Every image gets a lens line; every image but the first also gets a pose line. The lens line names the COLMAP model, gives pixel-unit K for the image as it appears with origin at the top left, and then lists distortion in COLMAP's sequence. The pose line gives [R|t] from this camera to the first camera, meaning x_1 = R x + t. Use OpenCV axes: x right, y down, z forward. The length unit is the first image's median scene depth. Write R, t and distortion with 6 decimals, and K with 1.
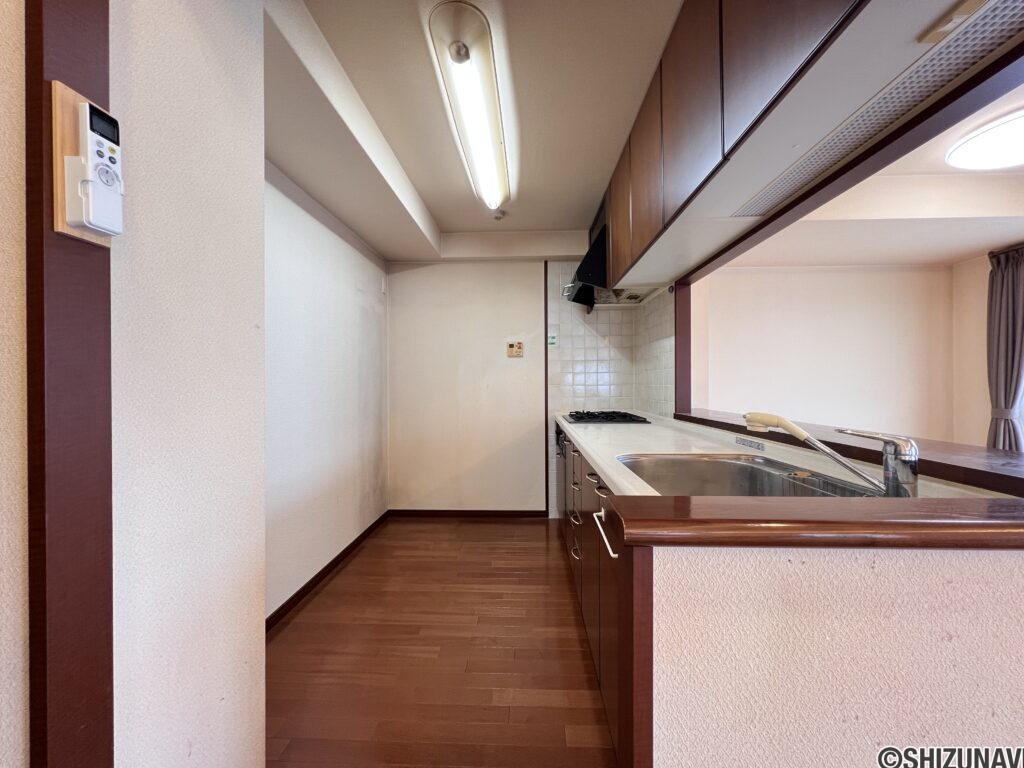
lens RADIAL K [[410.7, 0, 512.0], [0, 410.7, 384.0], [0, 0, 1]] dist [0.000088, -0.000256]
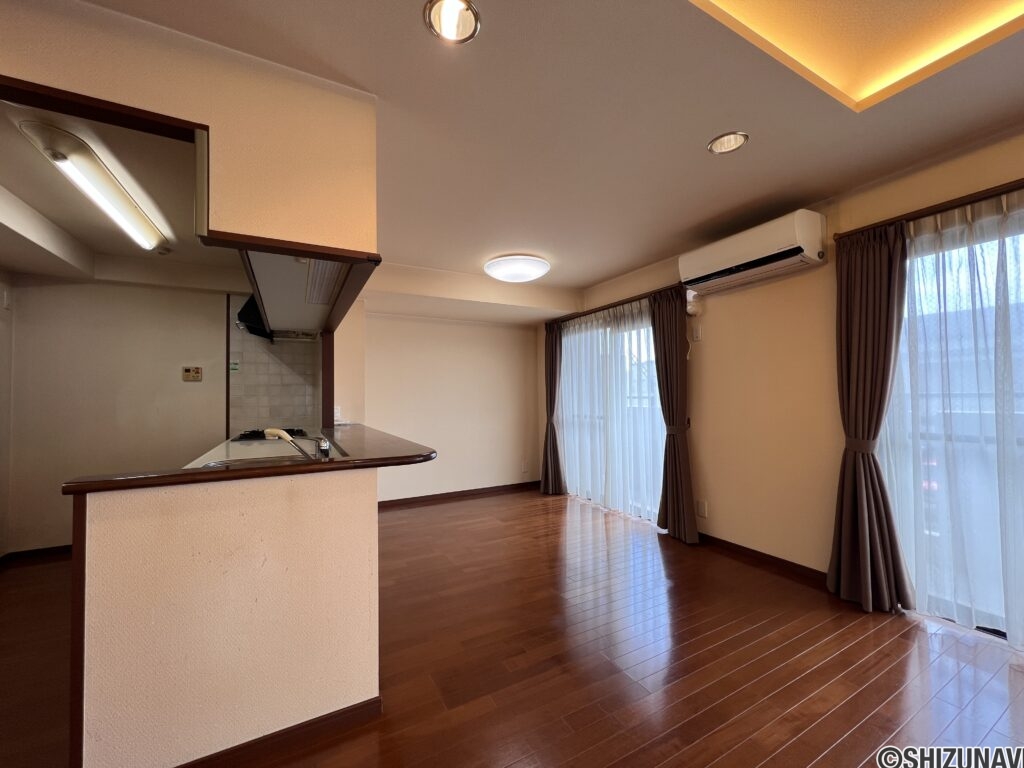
lens RADIAL K [[410.7, 0, 512.0], [0, 410.7, 384.0], [0, 0, 1]] dist [0.000088, -0.000256]
pose [[0.861687, 0.009640, 0.507348, 0.180542], [0.008620, 0.999397, -0.033630, -0.016072], [-0.507366, 0.033352, 0.861085, -0.317384]]
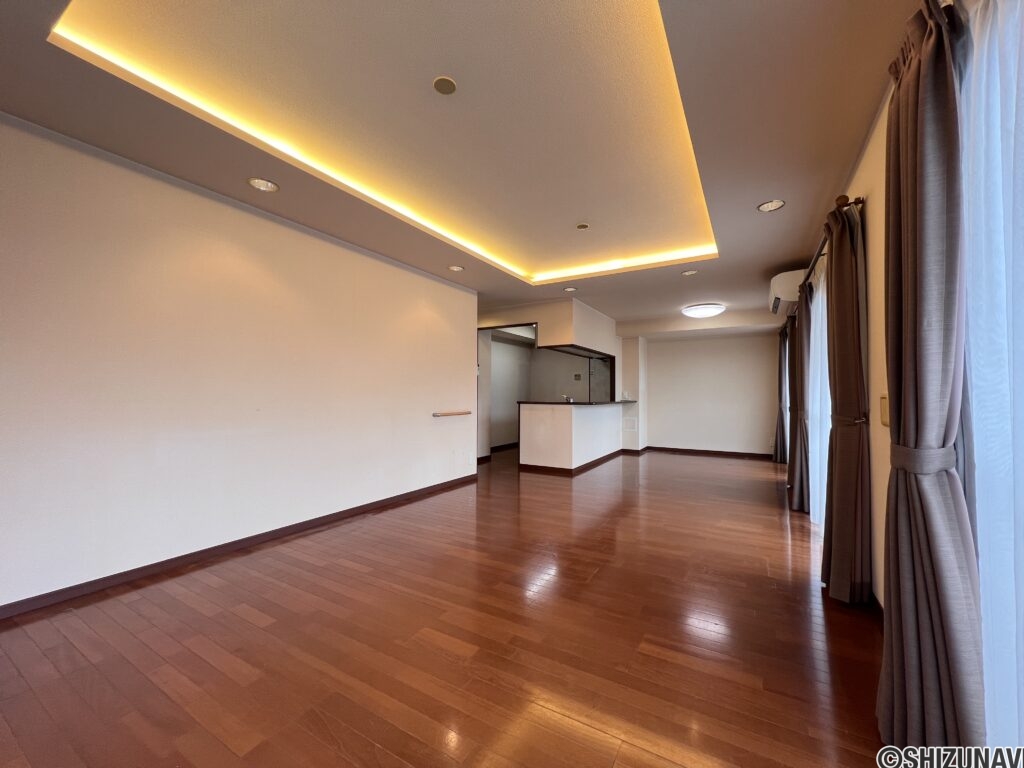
lens RADIAL K [[410.7, 0, 512.0], [0, 410.7, 384.0], [0, 0, 1]] dist [0.000088, -0.000256]
pose [[0.879984, 0.012336, -0.474844, 0.856917], [-0.020689, 0.999709, -0.012369, -0.002338], [0.474553, 0.020709, 0.879983, -1.420158]]
